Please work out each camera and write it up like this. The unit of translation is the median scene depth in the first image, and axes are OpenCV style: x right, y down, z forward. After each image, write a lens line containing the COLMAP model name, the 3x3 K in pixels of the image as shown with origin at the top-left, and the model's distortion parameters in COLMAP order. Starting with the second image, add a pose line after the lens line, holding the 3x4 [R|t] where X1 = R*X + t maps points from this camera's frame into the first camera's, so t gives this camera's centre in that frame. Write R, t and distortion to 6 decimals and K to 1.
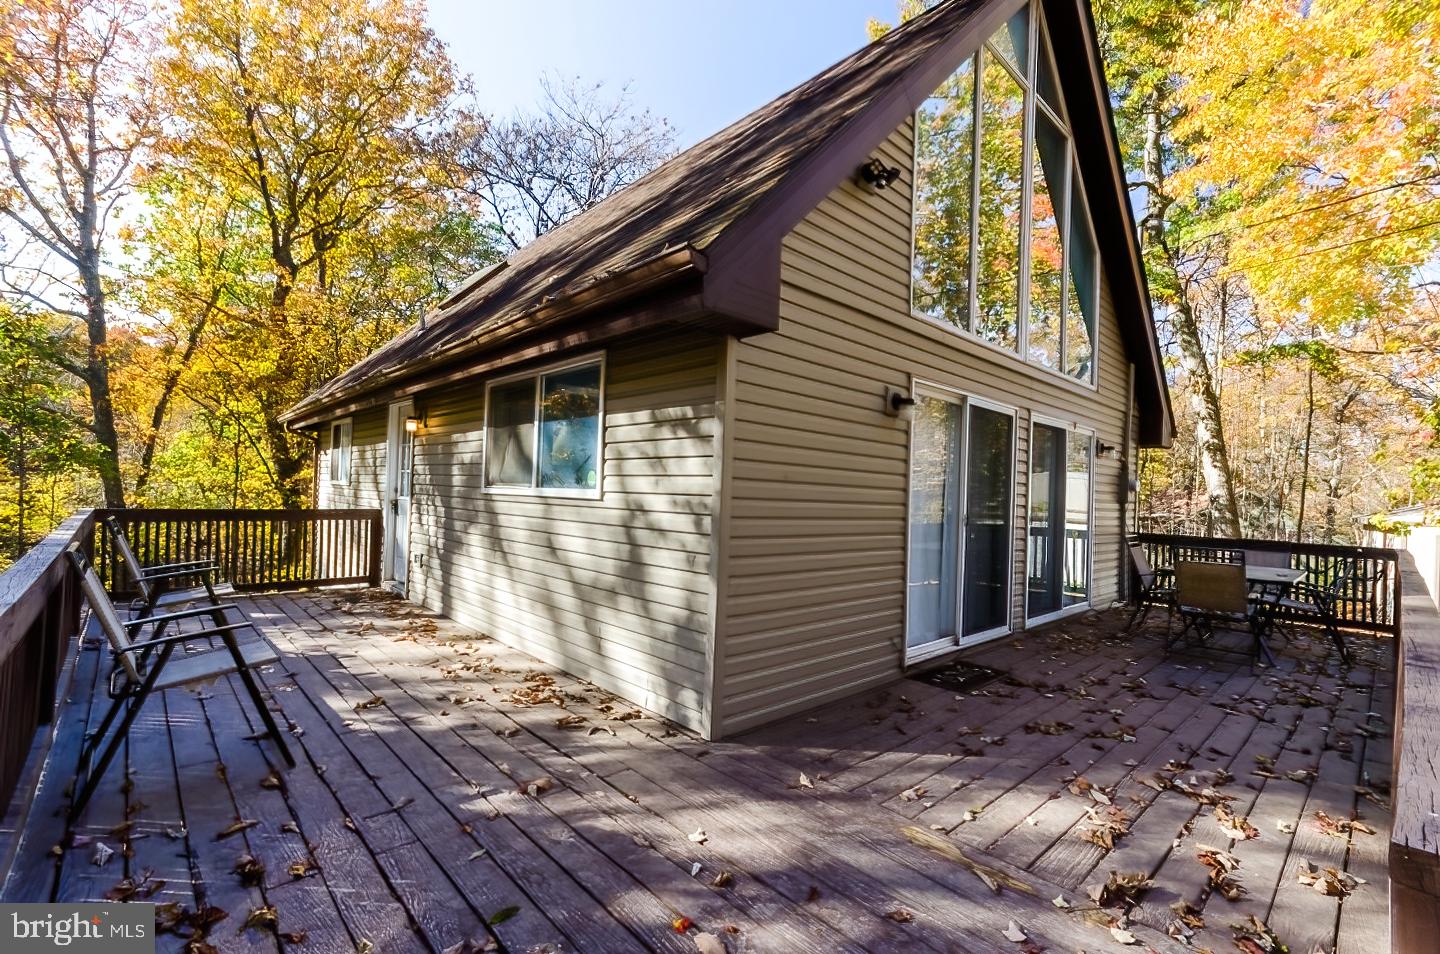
lens RADIAL K [[626.9, 0, 735.9], [0, 626.9, 486.4], [0, 0, 1]] dist [-0.001354, 0.000164]
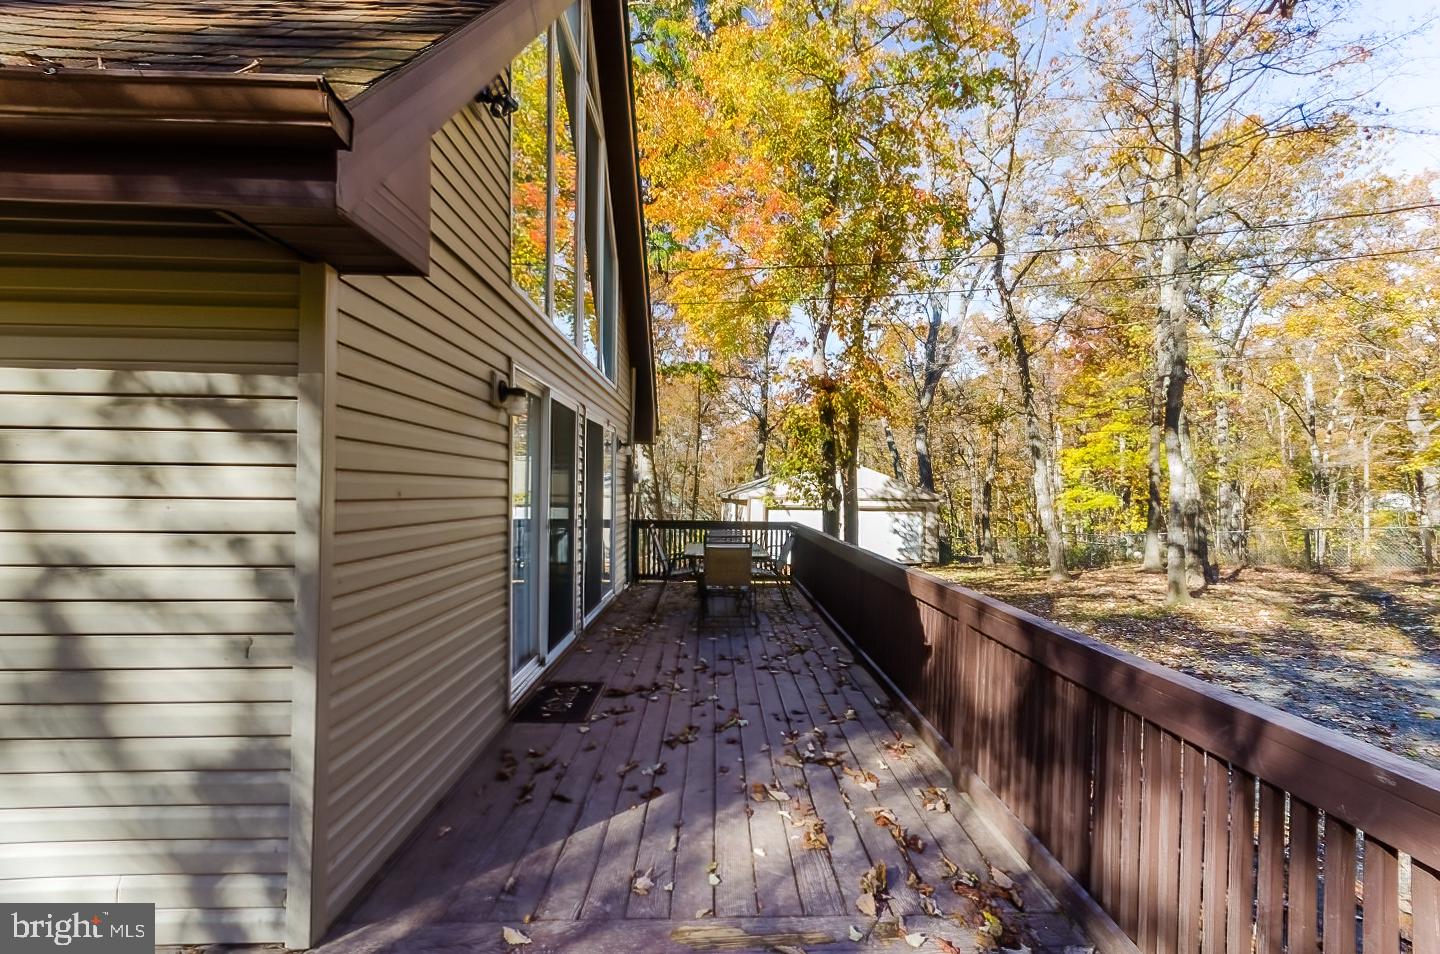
lens RADIAL K [[626.9, 0, 735.9], [0, 626.9, 486.4], [0, 0, 1]] dist [-0.001354, 0.000164]
pose [[0.661508, -0.022623, 0.749597, -0.186868], [0.000690, 0.999563, 0.029558, -0.042103], [-0.749938, -0.019035, 0.661234, 0.279731]]
